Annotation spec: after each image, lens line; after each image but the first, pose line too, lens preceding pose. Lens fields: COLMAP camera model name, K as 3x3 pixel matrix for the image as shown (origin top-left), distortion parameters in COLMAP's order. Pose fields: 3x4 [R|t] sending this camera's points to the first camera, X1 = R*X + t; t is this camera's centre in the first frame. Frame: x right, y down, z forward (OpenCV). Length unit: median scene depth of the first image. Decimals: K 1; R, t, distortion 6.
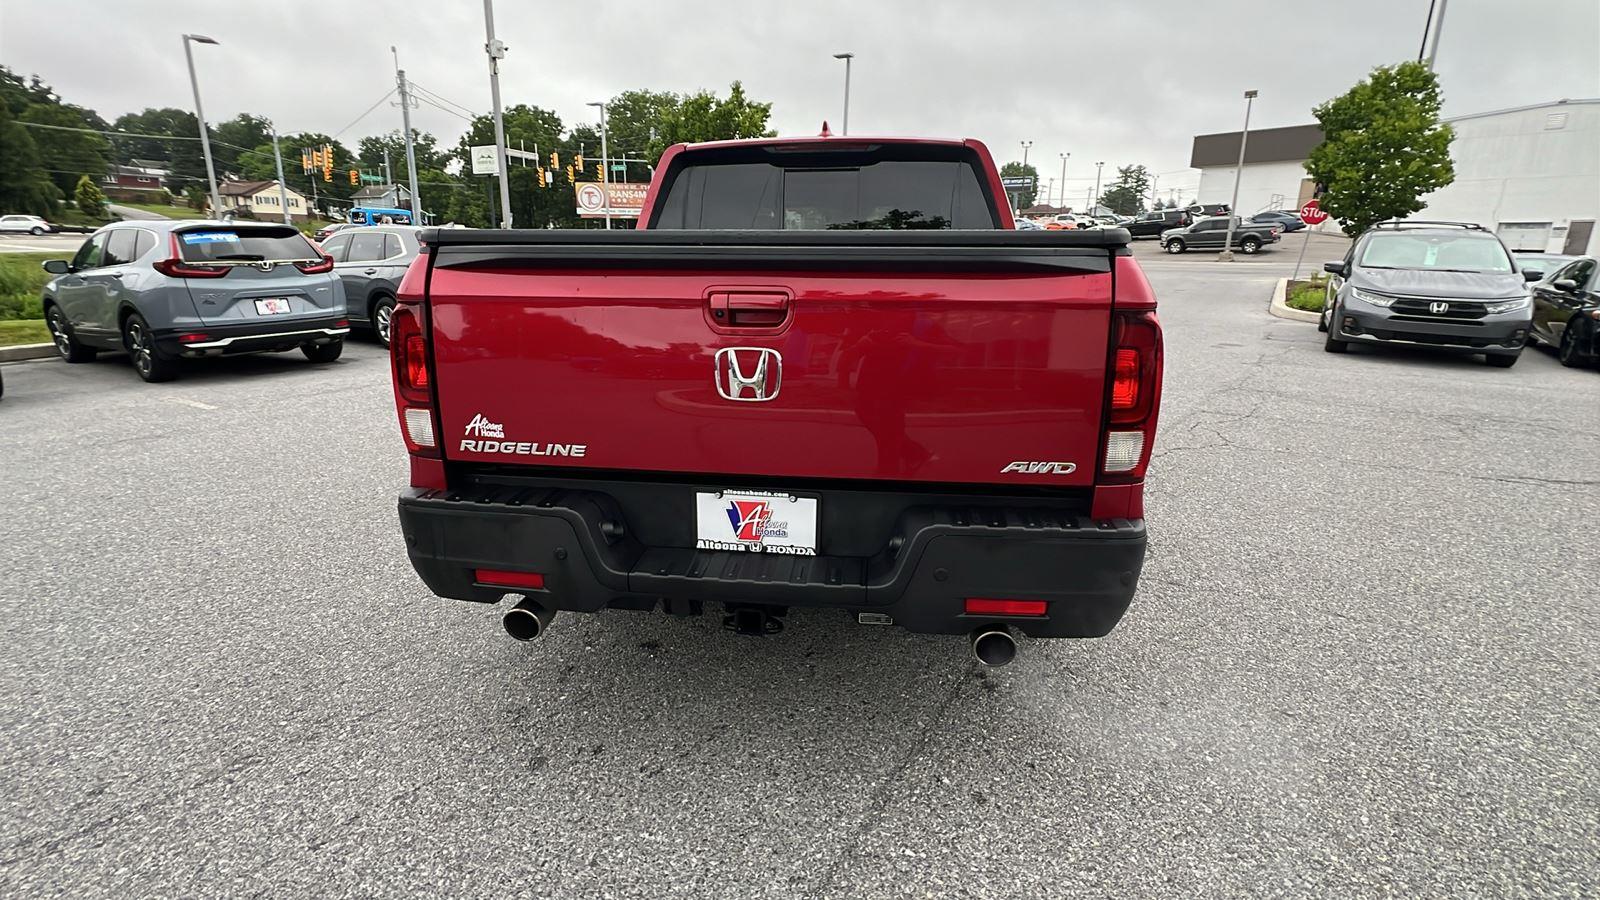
lens RADIAL K [[734.7, 0, 795.5], [0, 734.7, 444.0], [0, 0, 1]] dist [-0.002617, 0.000788]
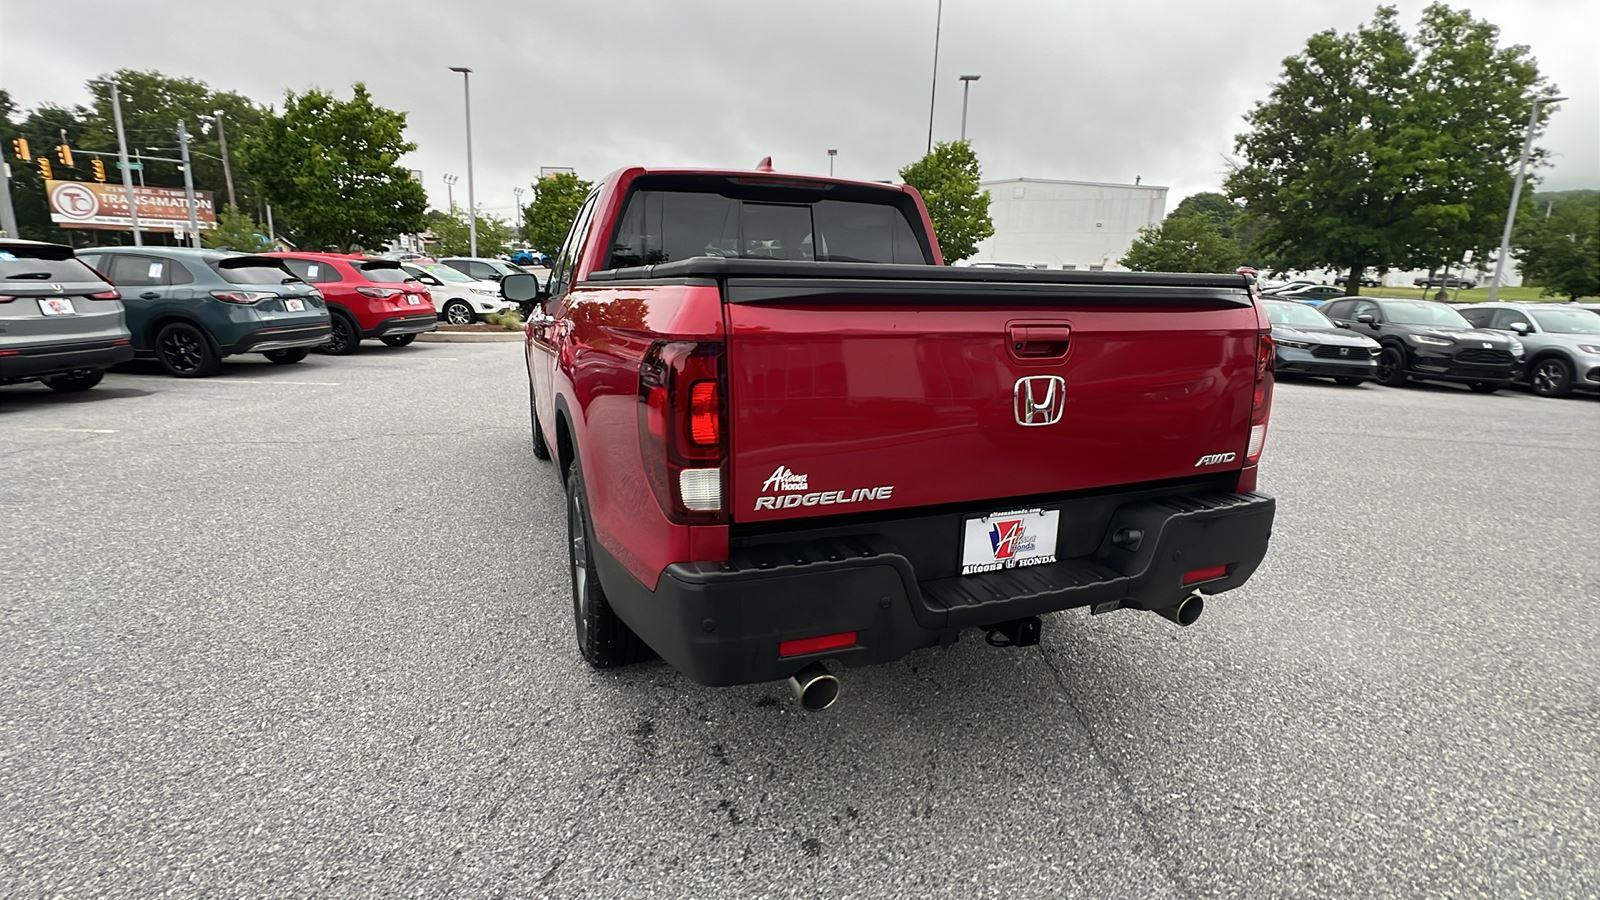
lens RADIAL K [[734.7, 0, 796.0], [0, 734.7, 444.8], [0, 0, 1]] dist [-0.002617, 0.000788]
pose [[0.874339, -0.091847, 0.476545, -0.027550], [0.108842, 0.994026, -0.008113, -0.001874], [-0.472953, 0.058961, 0.879113, 0.006816]]
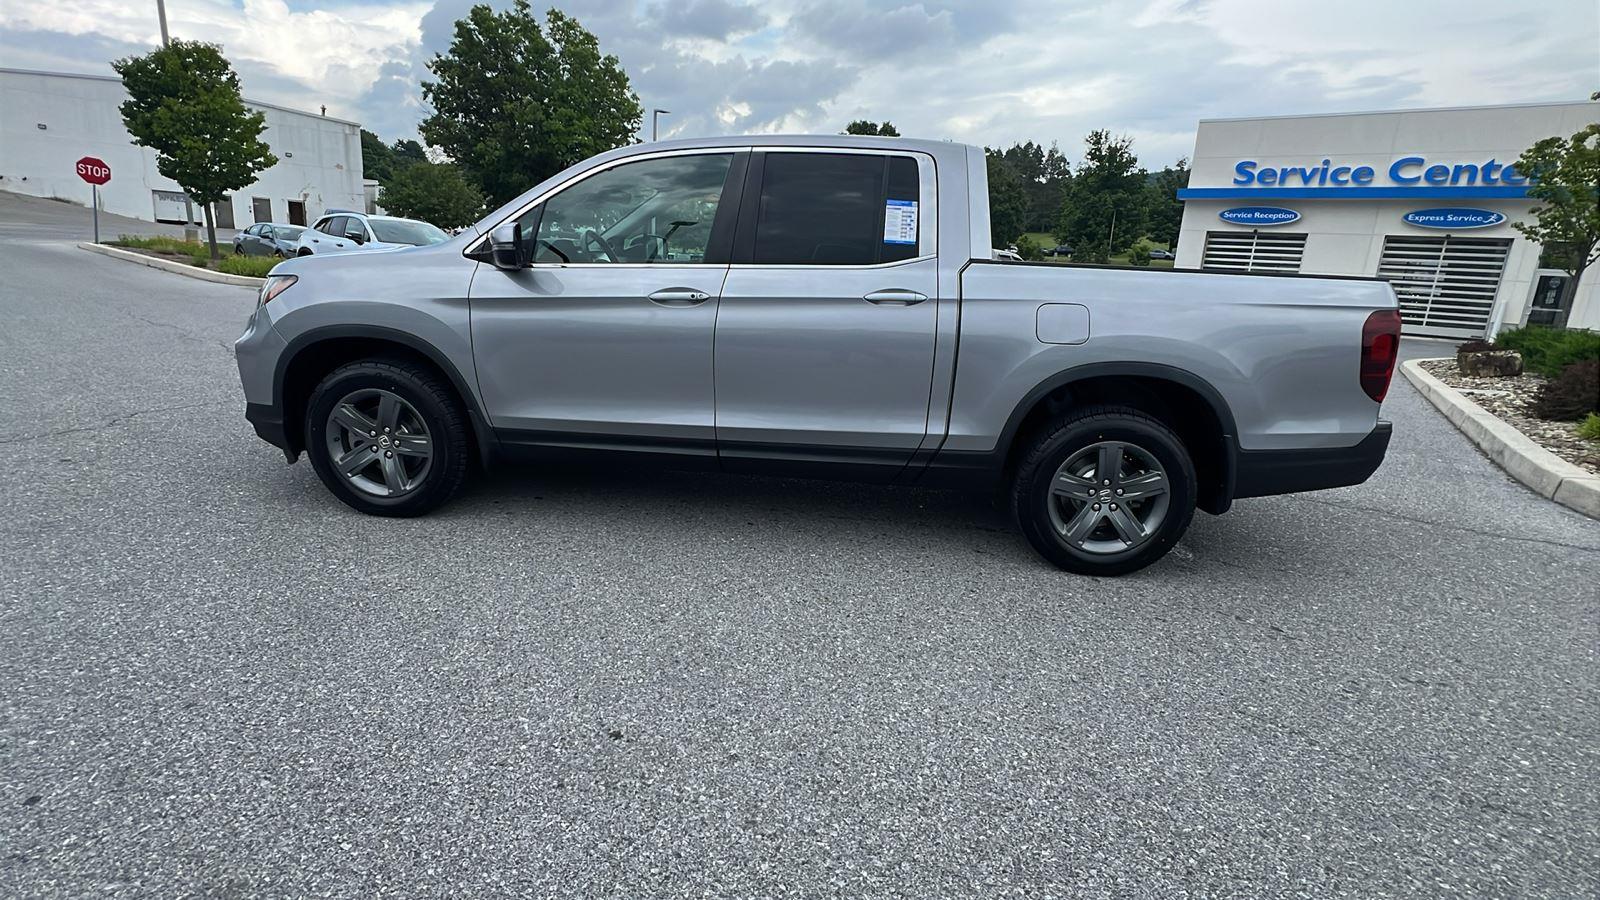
lens RADIAL K [[734.7, 0, 795.0], [0, 734.7, 444.1], [0, 0, 1]] dist [-0.002617, 0.000788]
pose [[0.046909, -0.248704, 0.967443, -0.097940], [0.199631, 0.951305, 0.234875, -0.013397], [-0.978748, 0.182113, 0.094274, 0.050517]]
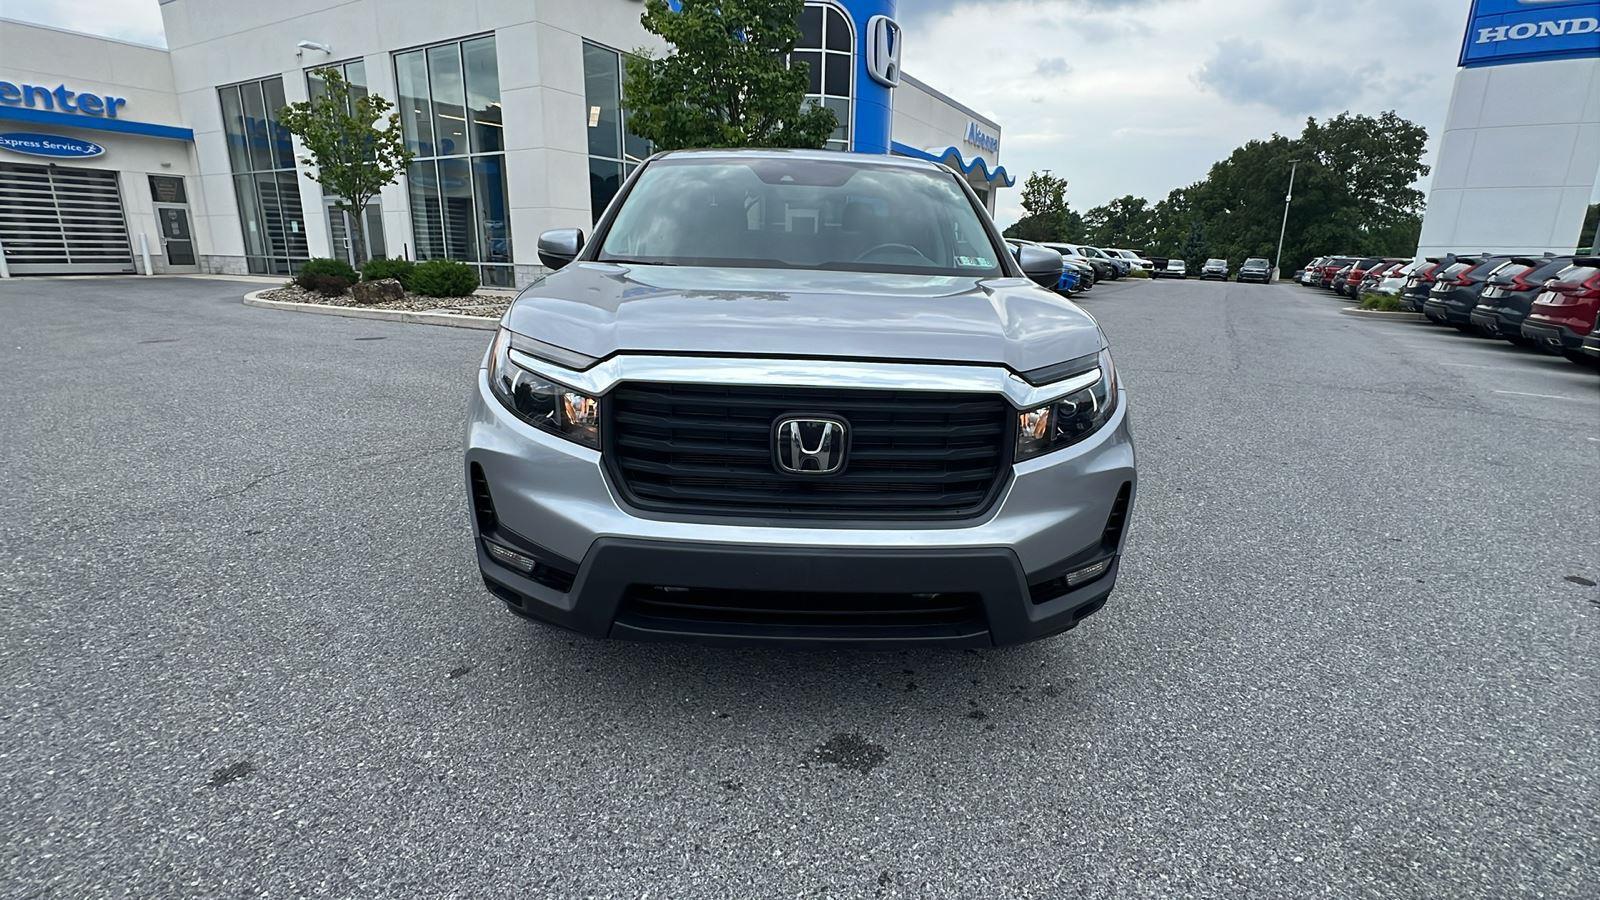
lens RADIAL K [[734.7, 0, 798.2], [0, 734.7, 446.1], [0, 0, 1]] dist [-0.002617, 0.000788]
pose [[-0.998029, -0.015707, -0.060750, -0.021148], [-0.043860, 0.866994, 0.496385, -0.034860], [0.044873, 0.498071, -0.865974, 0.133310]]
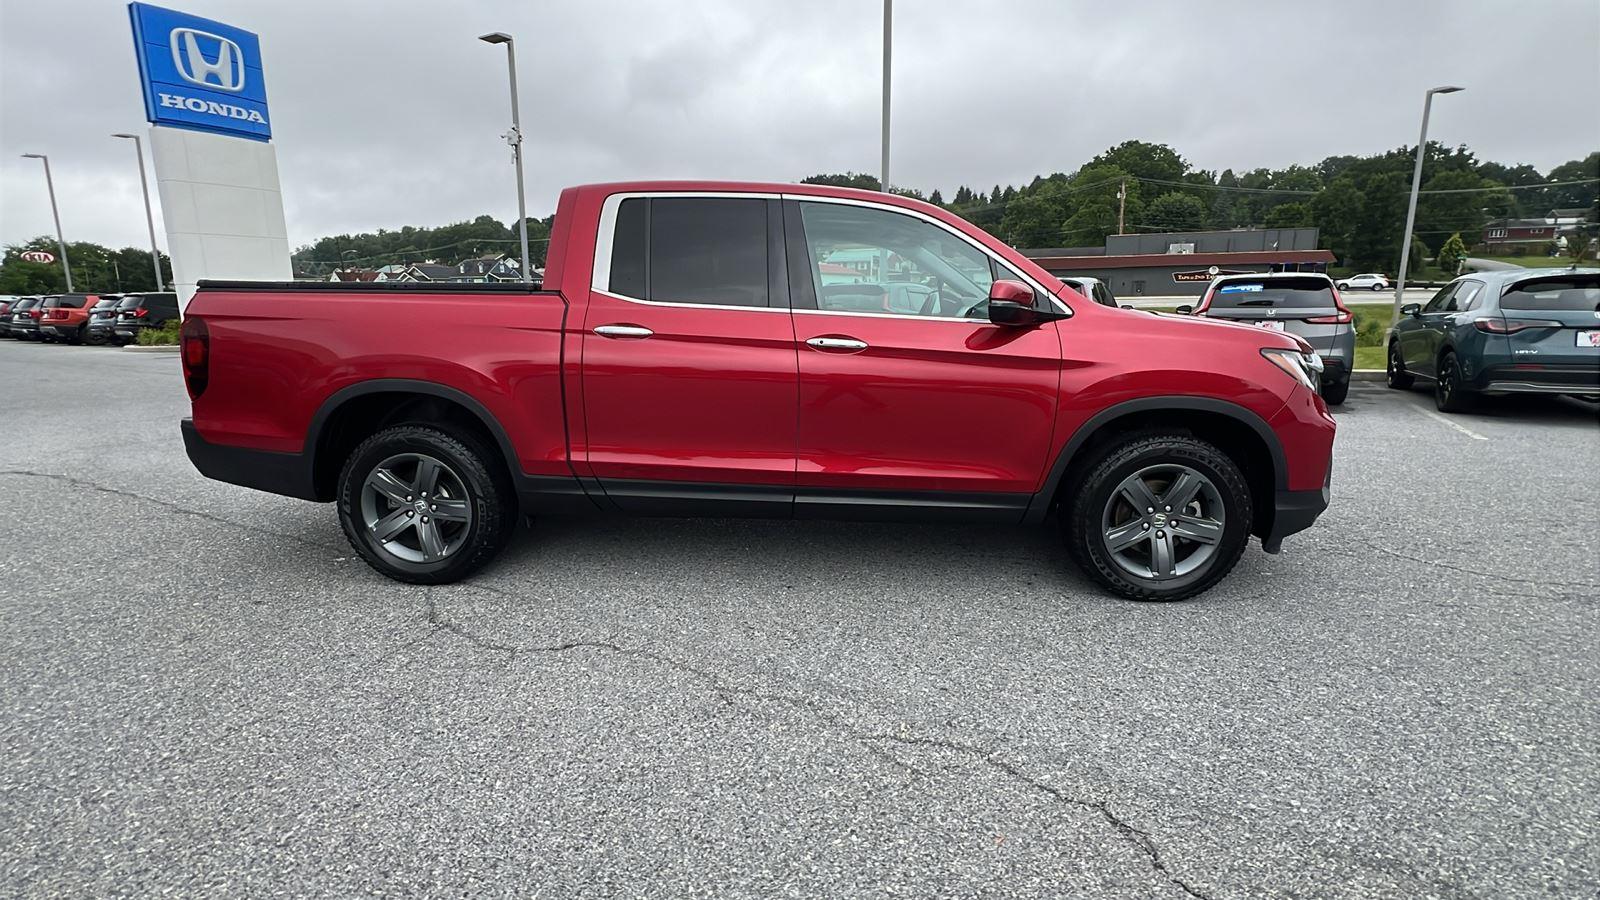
lens RADIAL K [[734.7, 0, 795.2], [0, 734.7, 443.1], [0, 0, 1]] dist [-0.002617, 0.000788]
pose [[0.068209, 0.182860, -0.980770, 0.079597], [-0.252438, 0.954233, 0.160356, -0.017851], [0.965206, 0.236646, 0.111249, 0.074085]]
